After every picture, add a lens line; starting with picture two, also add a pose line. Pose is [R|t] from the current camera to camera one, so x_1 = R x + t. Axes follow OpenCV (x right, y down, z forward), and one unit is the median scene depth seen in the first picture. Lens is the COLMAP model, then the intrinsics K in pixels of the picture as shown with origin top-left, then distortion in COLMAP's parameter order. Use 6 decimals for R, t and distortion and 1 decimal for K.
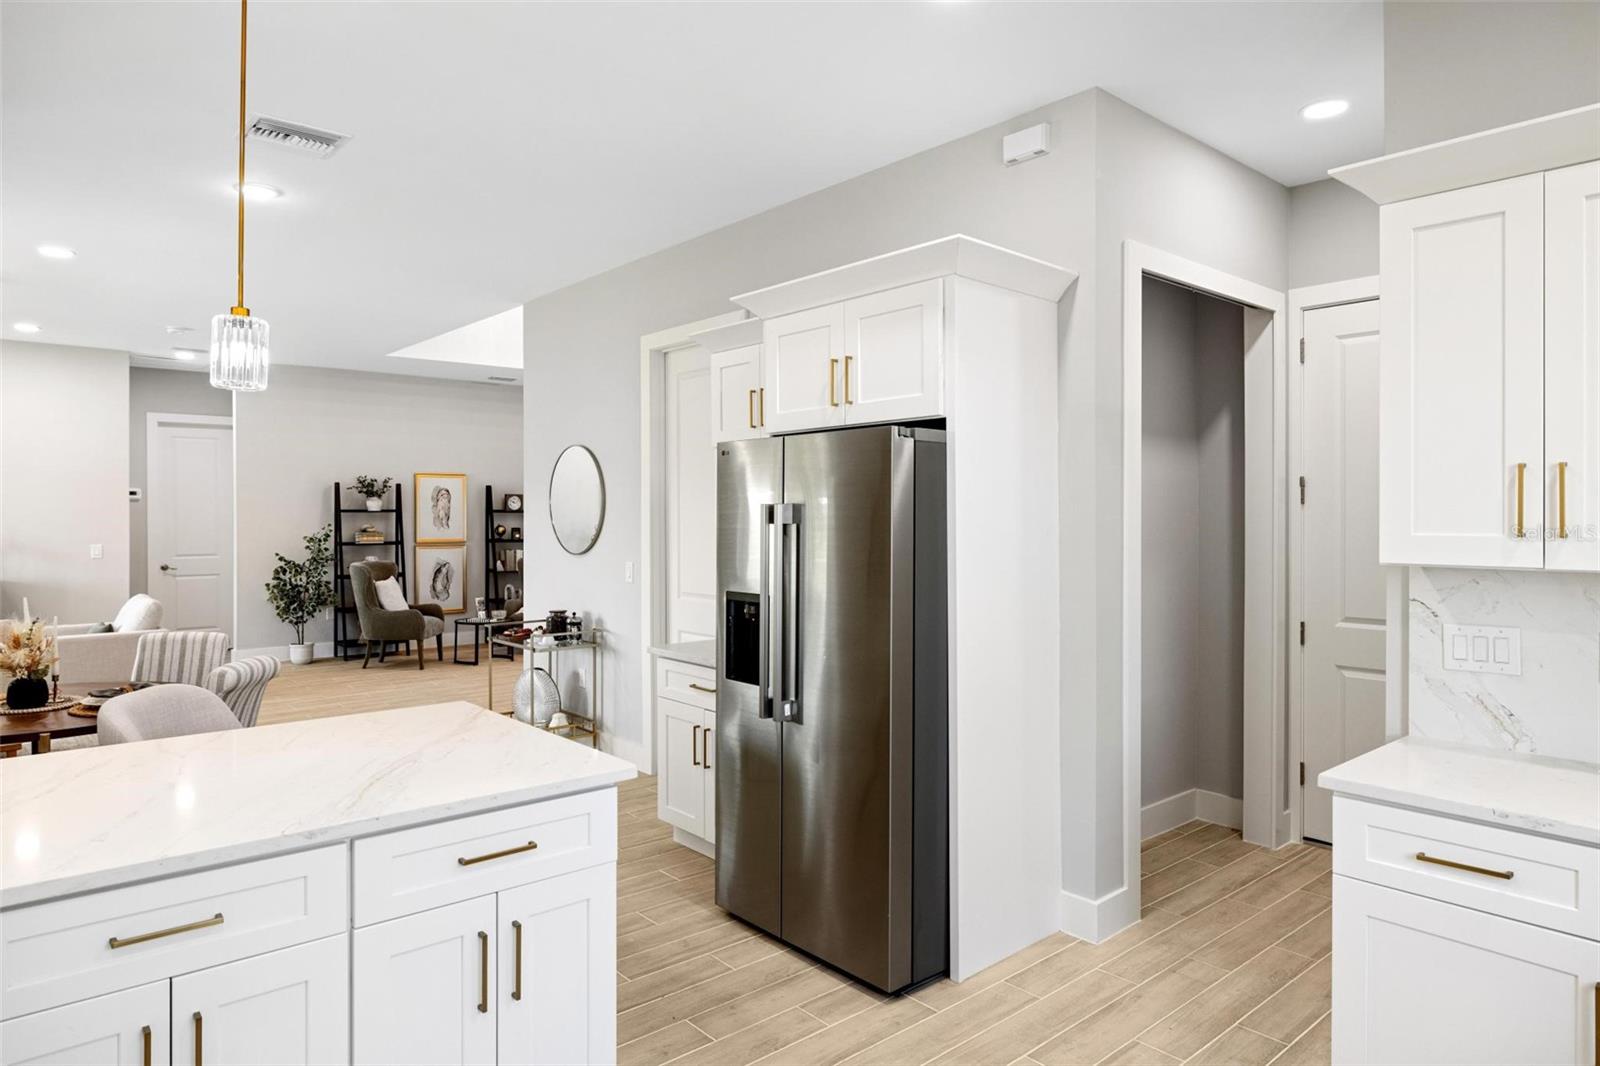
lens RADIAL K [[985.9, 0, 795.3], [0, 985.9, 523.7], [0, 0, 1]] dist [-0.012137, 0.005668]
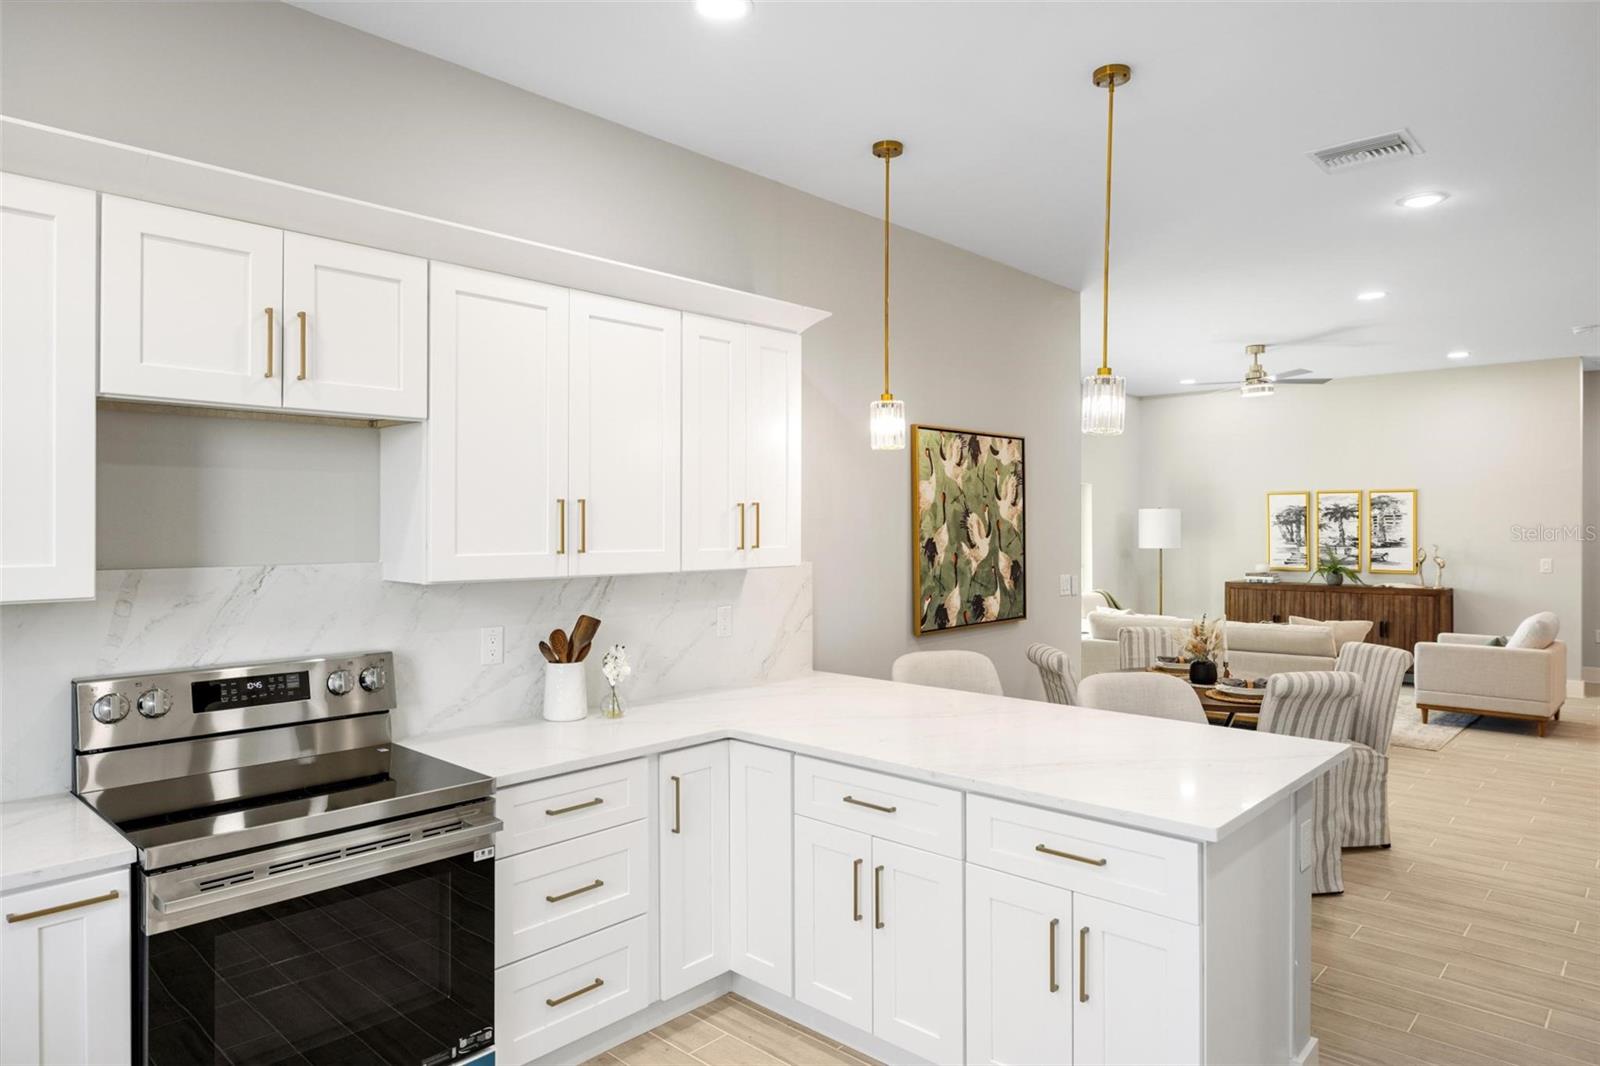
lens RADIAL K [[985.9, 0, 797.1], [0, 985.9, 526.1], [0, 0, 1]] dist [-0.012137, 0.005668]
pose [[0.114487, -0.000865, -0.993424, 0.410595], [-0.007410, 0.999971, -0.001725, -0.009819], [0.993397, 0.007558, 0.114477, 0.329151]]
